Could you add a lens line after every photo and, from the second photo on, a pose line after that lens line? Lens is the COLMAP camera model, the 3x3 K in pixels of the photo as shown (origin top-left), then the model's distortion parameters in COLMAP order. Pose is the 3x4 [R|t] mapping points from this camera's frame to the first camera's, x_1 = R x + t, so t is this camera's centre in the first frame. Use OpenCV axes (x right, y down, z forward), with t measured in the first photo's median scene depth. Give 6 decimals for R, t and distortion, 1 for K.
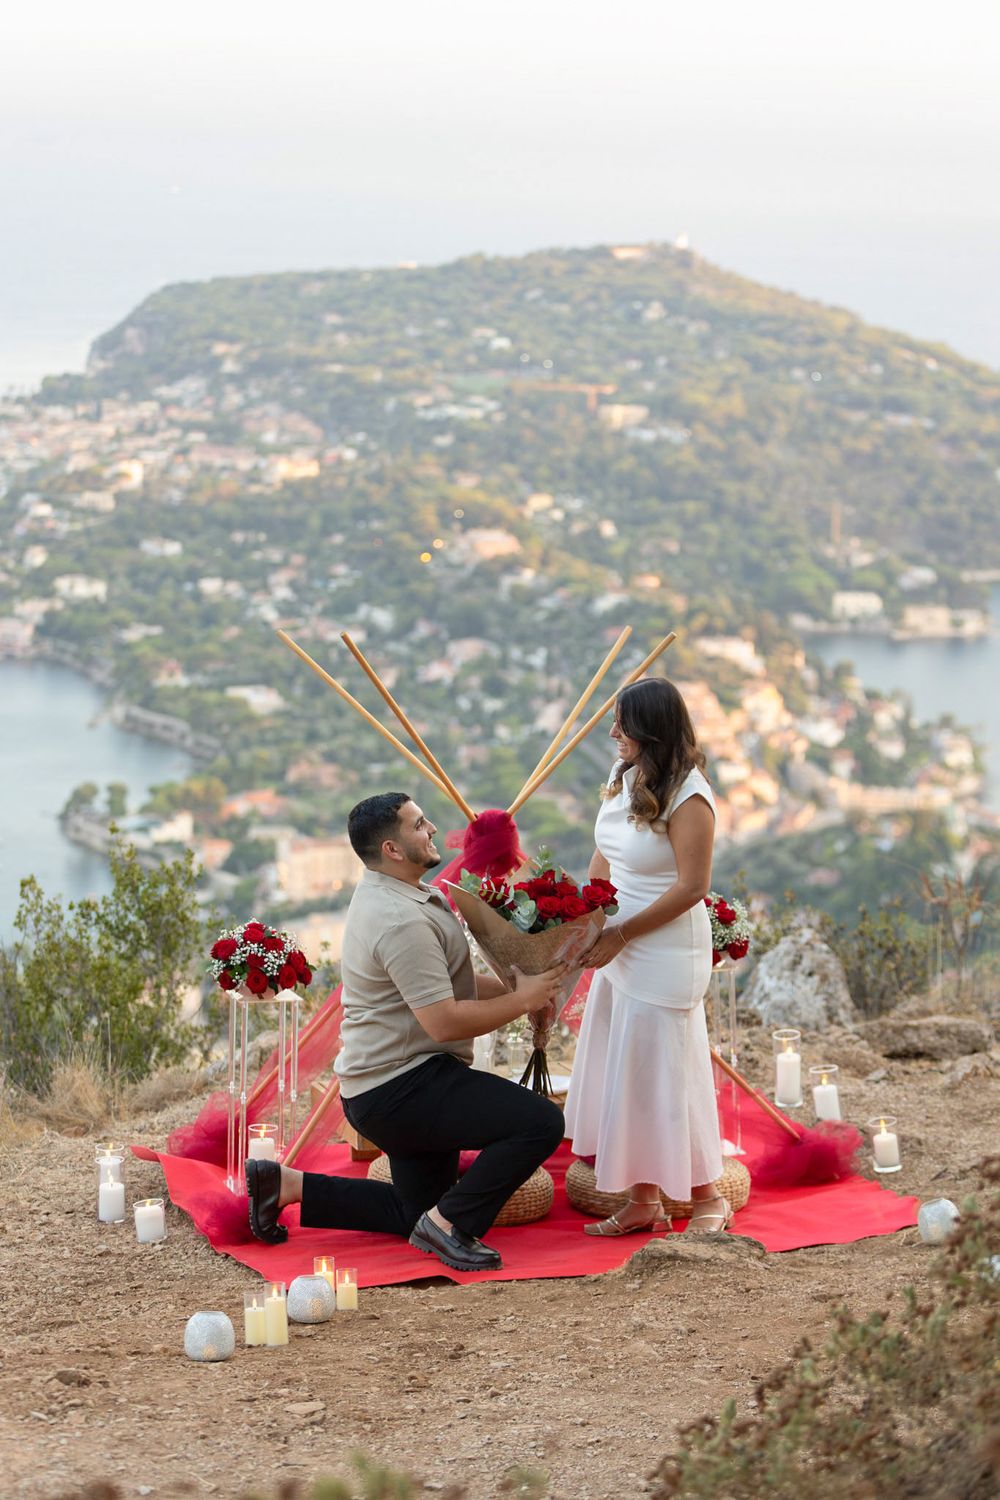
lens RADIAL K [[3394.1, 0, 500.0], [0, 3394.1, 750.0], [0, 0, 1]] dist [-0.037748, -0.136730]
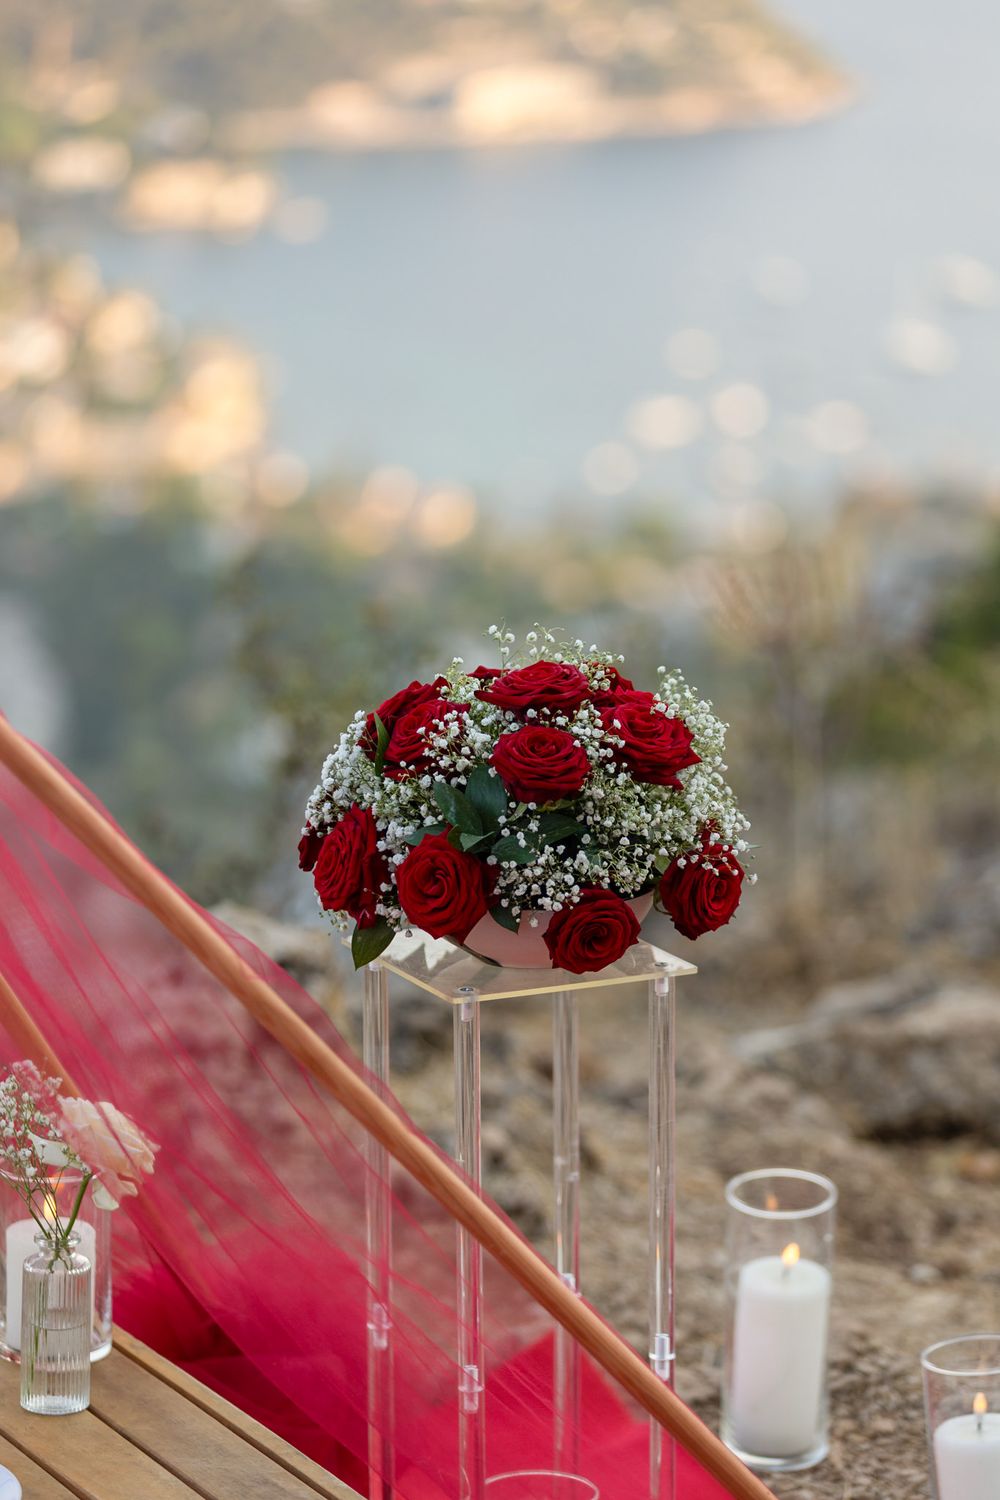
lens RADIAL K [[4728.0, 0, 500.0], [0, 4728.0, 750.0], [0, 0, 1]] dist [-0.066376, -0.517681]
pose [[0.980567, -0.001240, 0.196179, -0.004198], [-0.014113, 0.996943, 0.076847, 0.016662], [-0.195674, -0.078122, 0.977552, 0.462788]]
